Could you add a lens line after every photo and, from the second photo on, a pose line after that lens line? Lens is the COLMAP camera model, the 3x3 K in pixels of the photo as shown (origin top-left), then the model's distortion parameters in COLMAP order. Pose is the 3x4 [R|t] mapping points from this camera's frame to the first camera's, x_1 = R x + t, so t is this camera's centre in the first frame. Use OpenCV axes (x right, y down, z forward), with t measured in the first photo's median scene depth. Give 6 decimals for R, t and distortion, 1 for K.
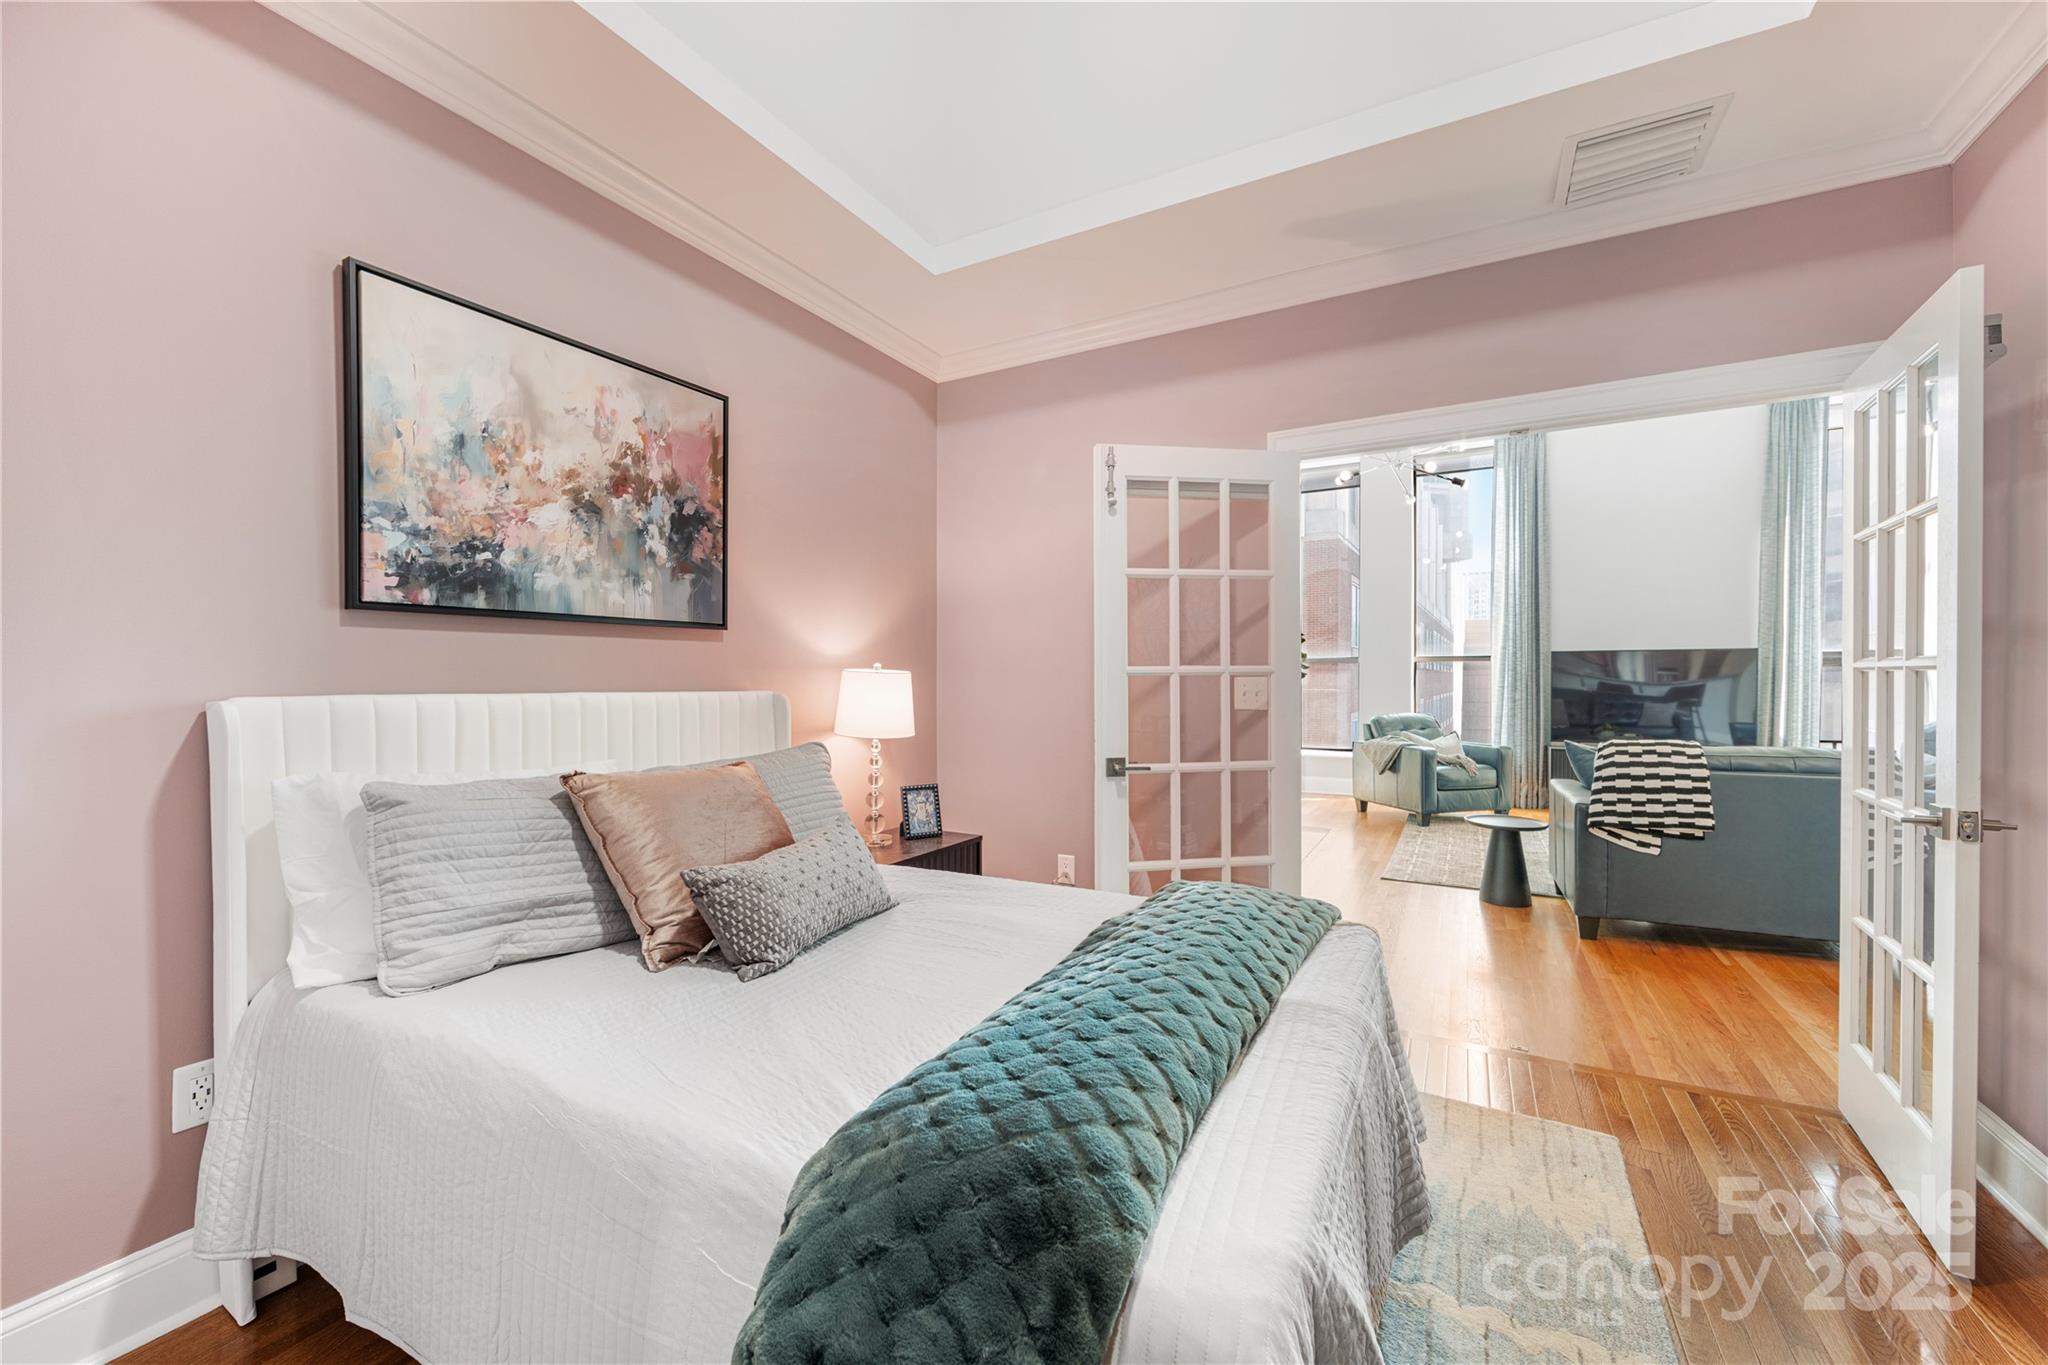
lens RADIAL K [[805.8, 0, 1023.2], [0, 805.8, 686.6], [0, 0, 1]] dist [-0.001132, -0.000414]
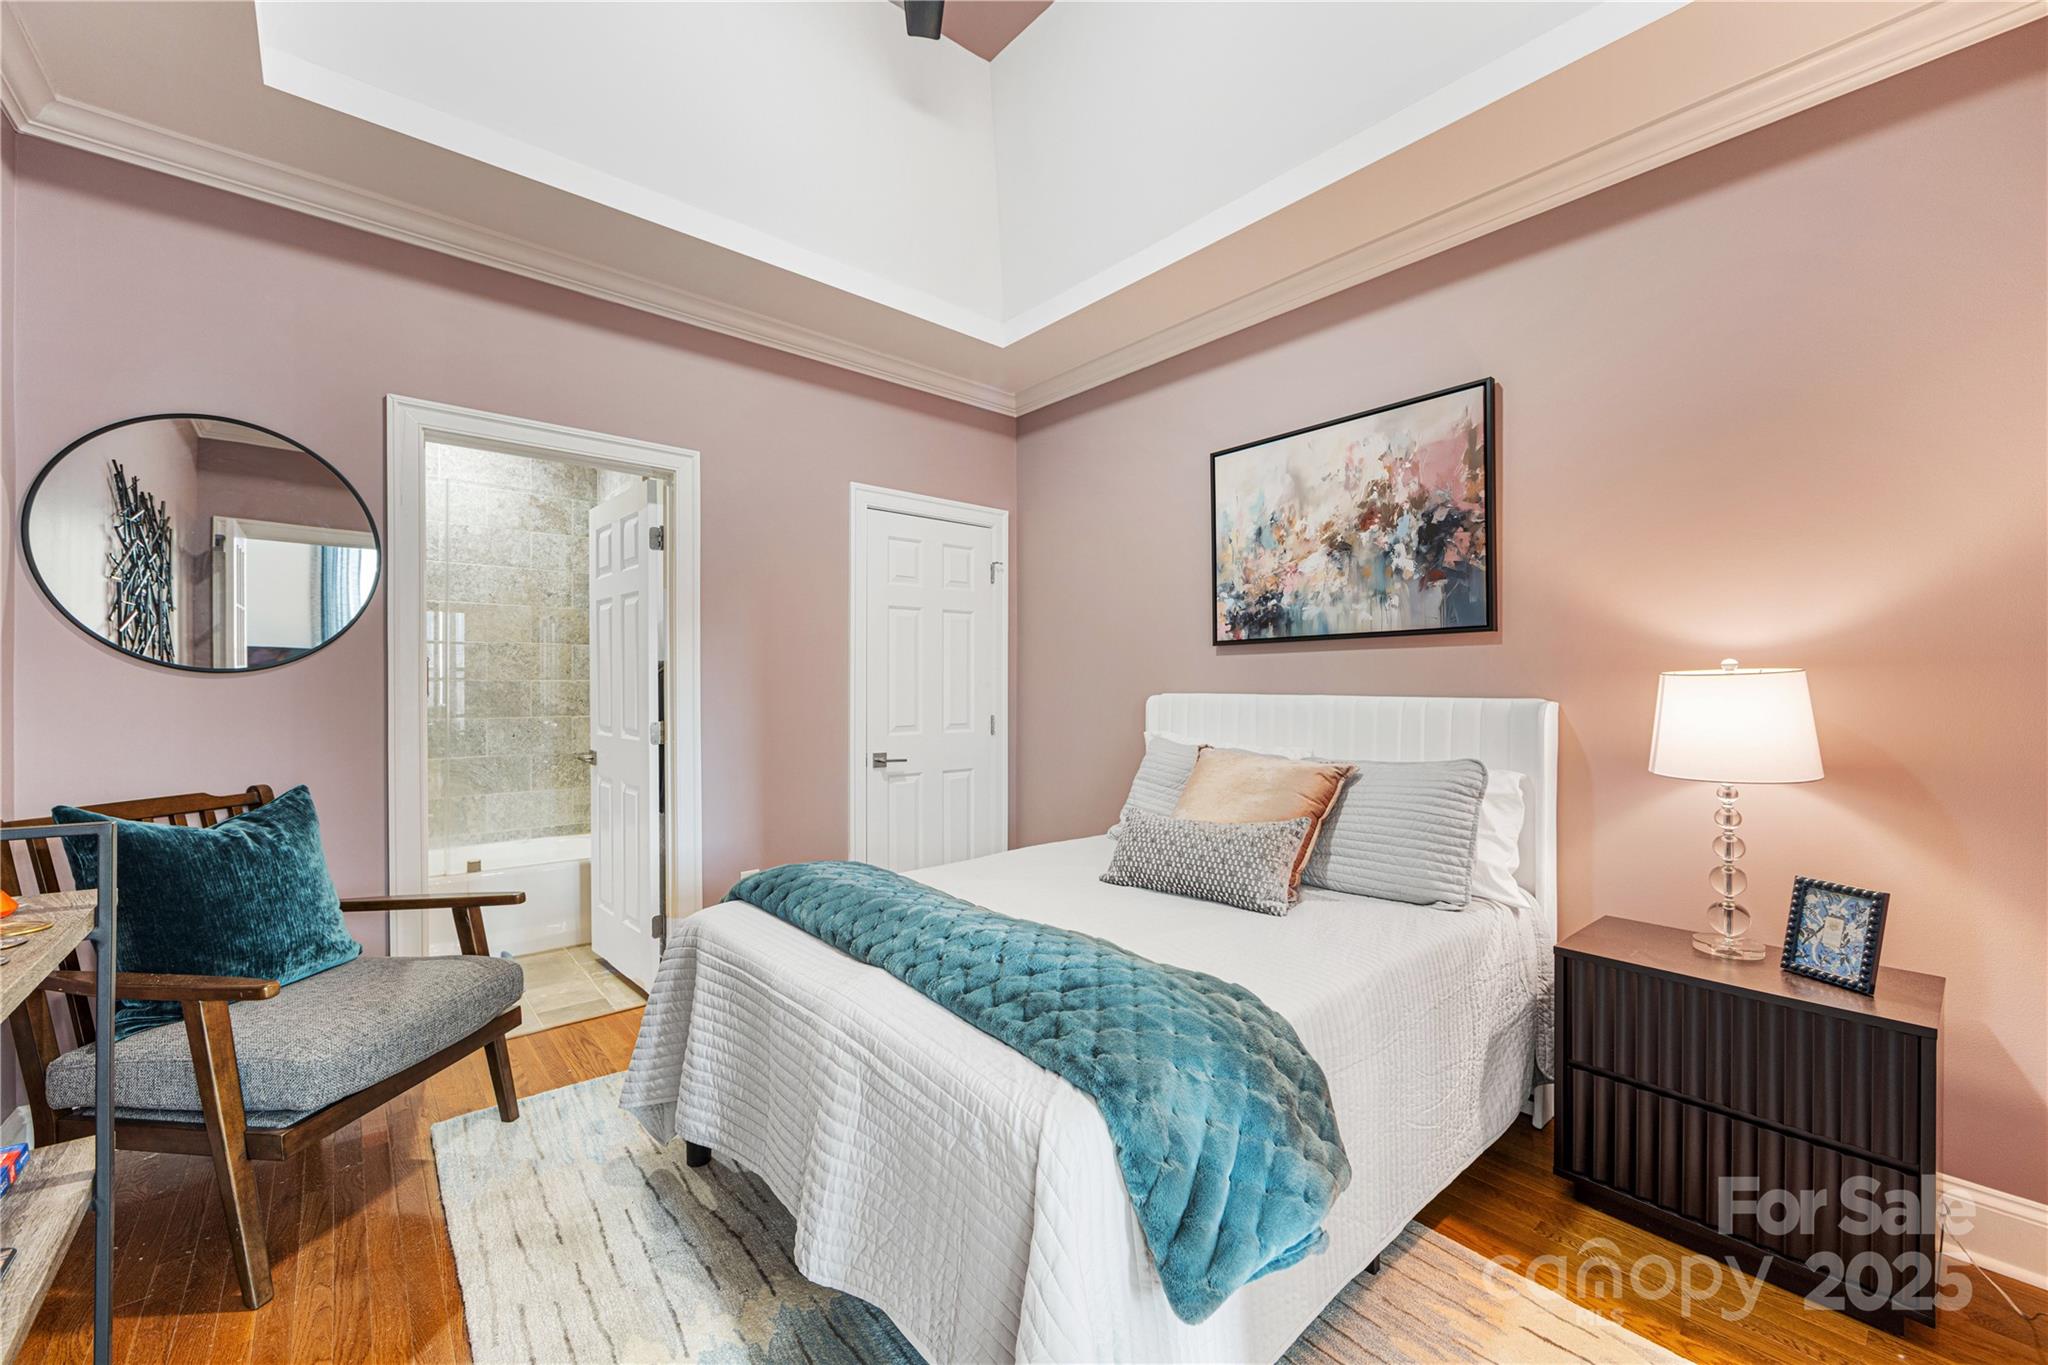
lens RADIAL K [[805.8, 0, 1023.2], [0, 805.8, 686.6], [0, 0, 1]] dist [-0.001132, -0.000414]
pose [[-0.352234, 0.001088, -0.935911, 0.788759], [-0.010093, 0.999937, 0.004961, -0.007483], [0.935858, 0.011193, -0.352200, 0.962607]]
